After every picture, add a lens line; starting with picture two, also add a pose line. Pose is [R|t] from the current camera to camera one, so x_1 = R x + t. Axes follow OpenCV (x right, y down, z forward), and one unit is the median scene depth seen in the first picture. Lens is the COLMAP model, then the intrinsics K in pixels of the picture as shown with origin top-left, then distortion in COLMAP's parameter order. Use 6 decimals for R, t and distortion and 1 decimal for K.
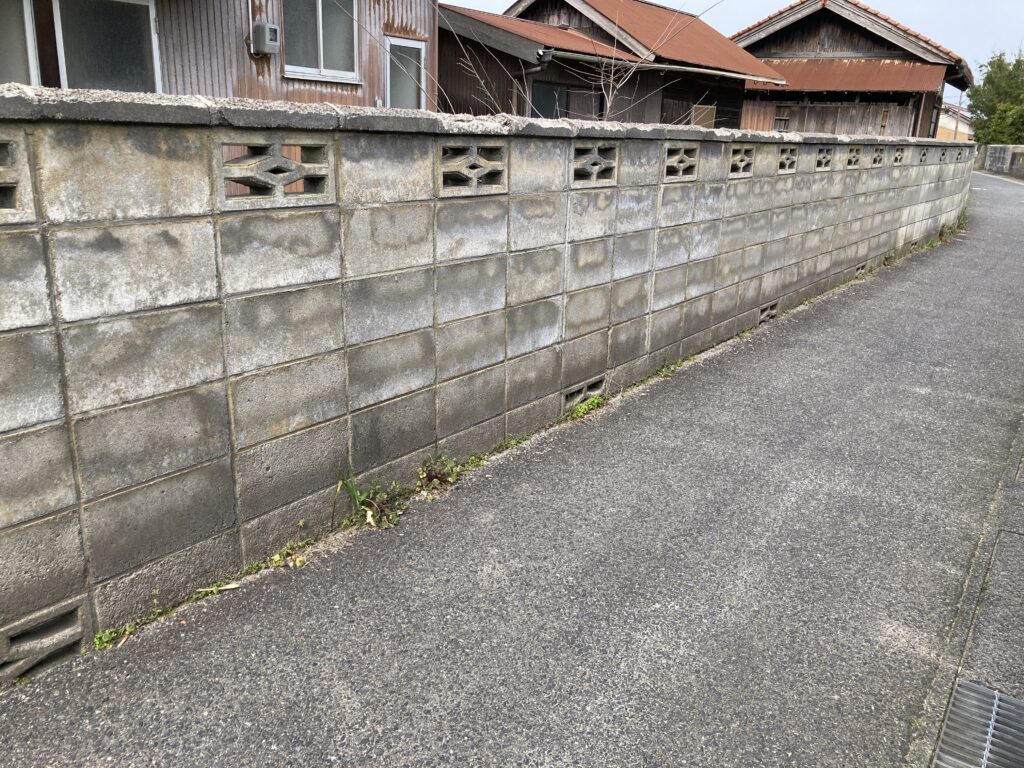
lens RADIAL K [[836.1, 0, 509.2], [0, 836.1, 375.4], [0, 0, 1]] dist [0.059679, -0.074414]
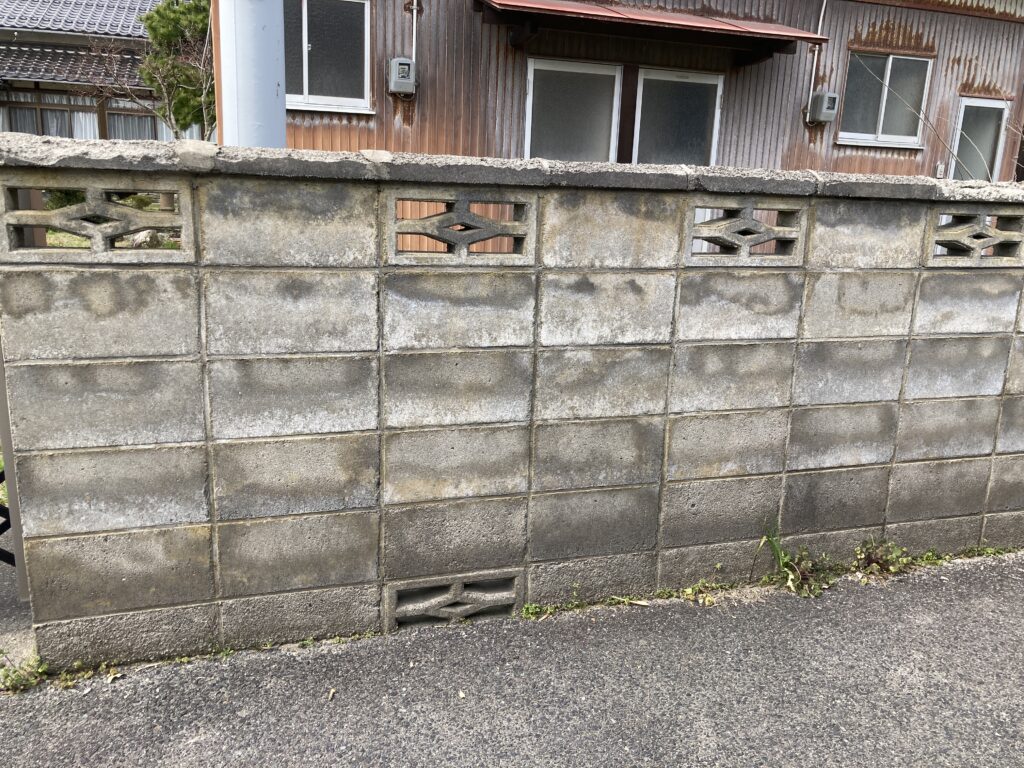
lens RADIAL K [[836.1, 0, 509.4], [0, 836.1, 375.8], [0, 0, 1]] dist [0.059679, -0.074414]
pose [[0.807695, 0.137002, -0.573462, 0.117778], [-0.177853, 0.983936, -0.015433, 0.006731], [0.562136, 0.114457, 0.819086, -0.026946]]
